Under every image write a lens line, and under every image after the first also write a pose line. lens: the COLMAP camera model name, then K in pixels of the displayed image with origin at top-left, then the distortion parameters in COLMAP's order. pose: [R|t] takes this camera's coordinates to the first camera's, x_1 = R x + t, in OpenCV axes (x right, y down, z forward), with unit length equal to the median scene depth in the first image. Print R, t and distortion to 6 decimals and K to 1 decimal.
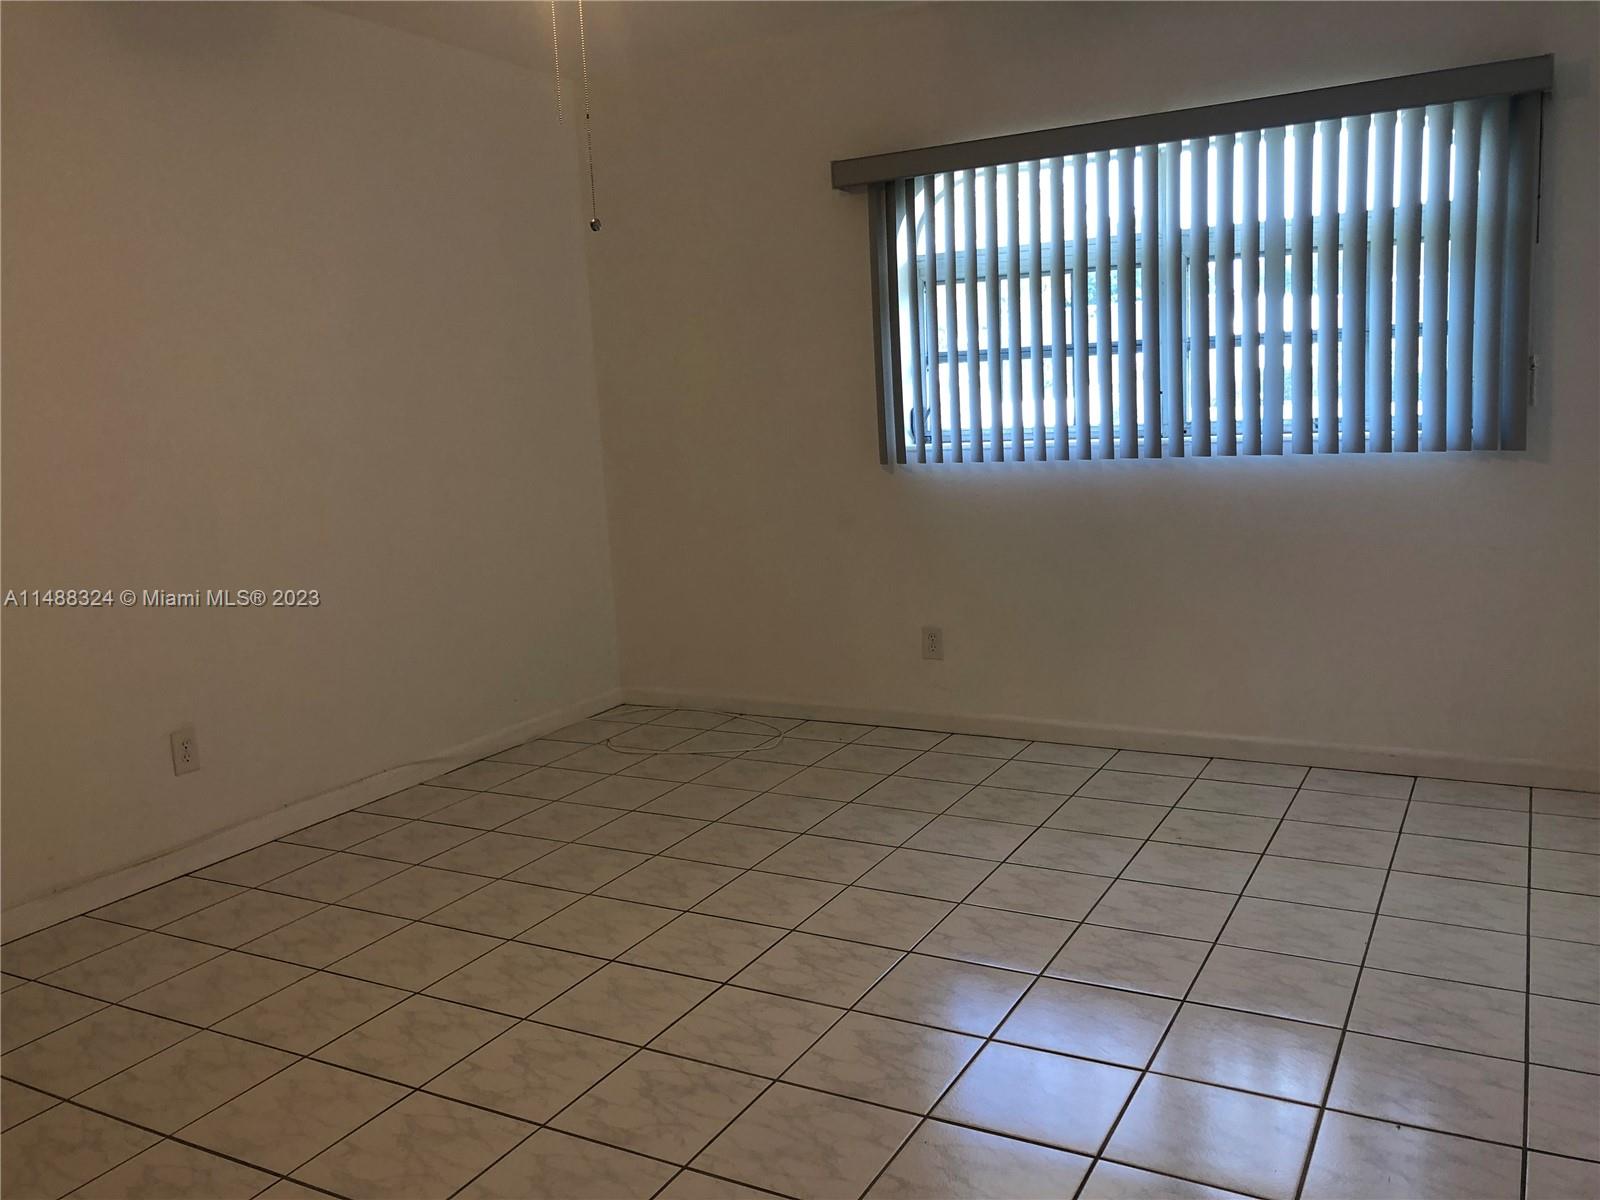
lens RADIAL K [[1305.8, 0, 793.8], [0, 1305.8, 583.5], [0, 0, 1]] dist [0.119584, -0.253742]
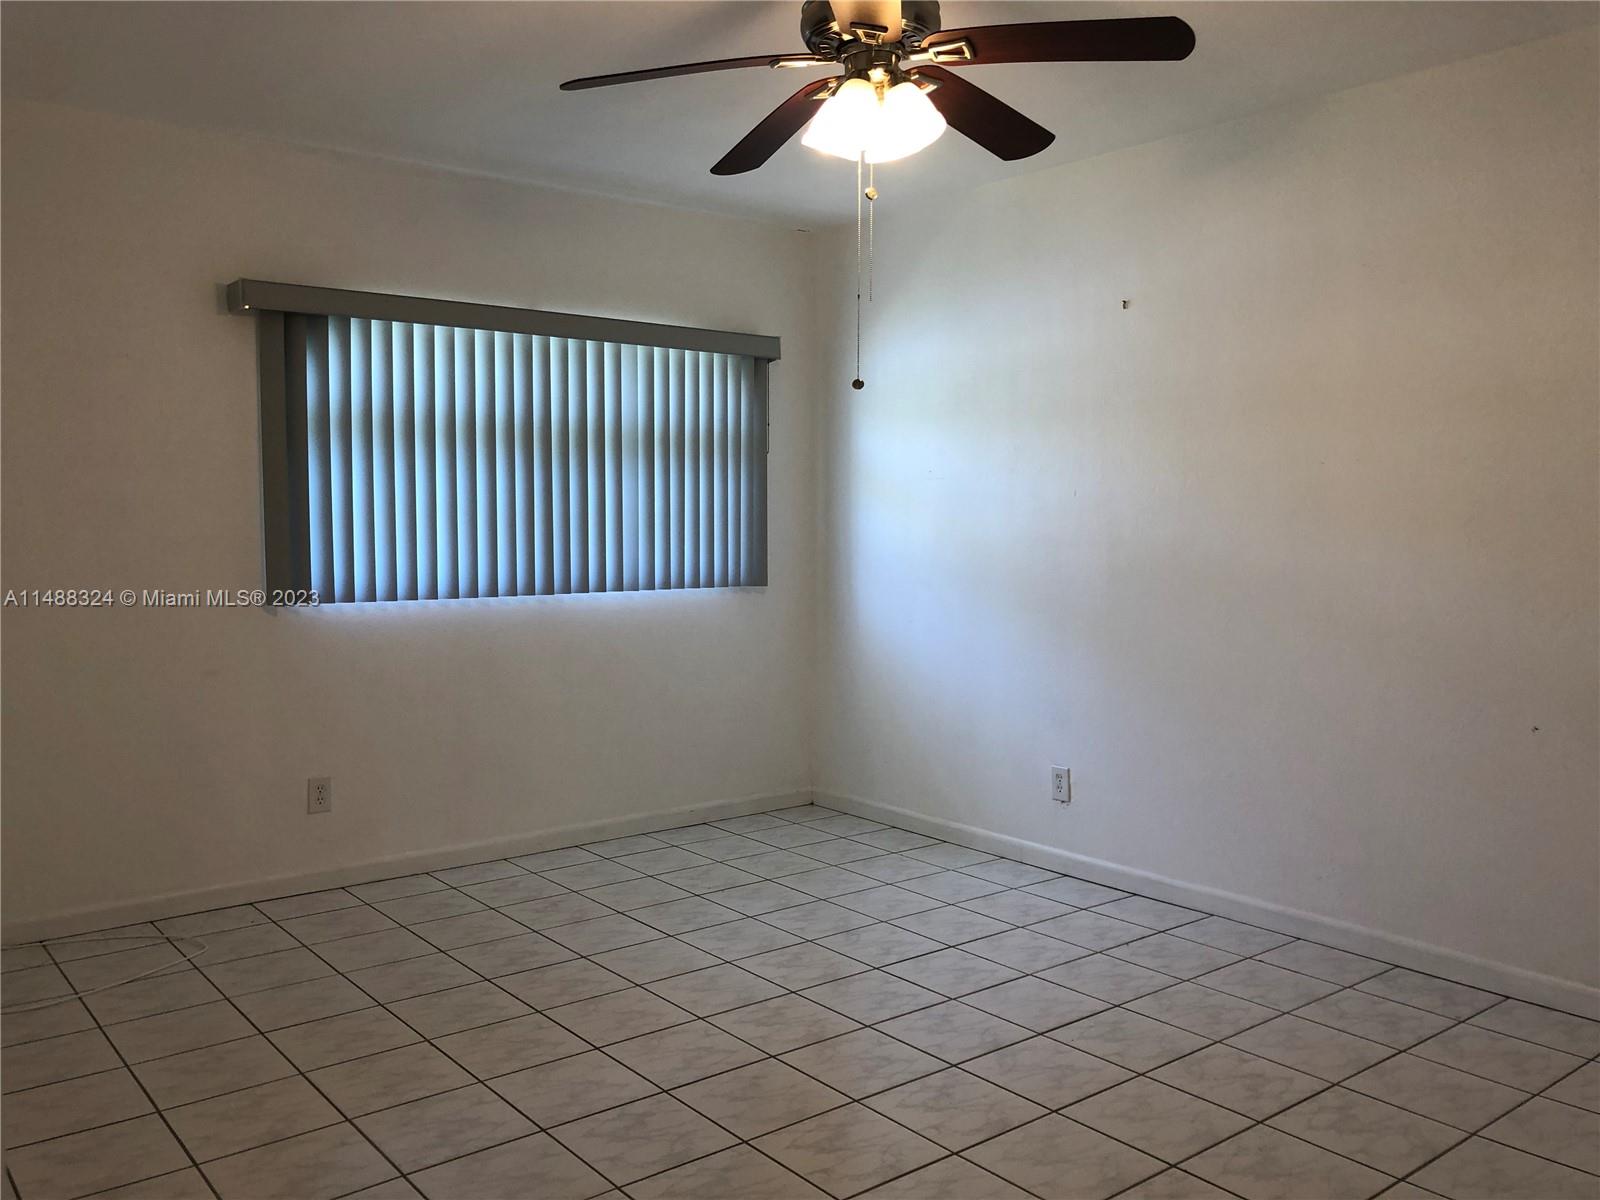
lens RADIAL K [[1305.8, 0, 793.8], [0, 1305.8, 583.5], [0, 0, 1]] dist [0.119584, -0.253742]
pose [[0.386702, 0.001351, 0.922204, -0.730700], [0.111820, 0.992552, -0.048343, -0.024764], [-0.915400, 0.121815, 0.383671, 0.347236]]
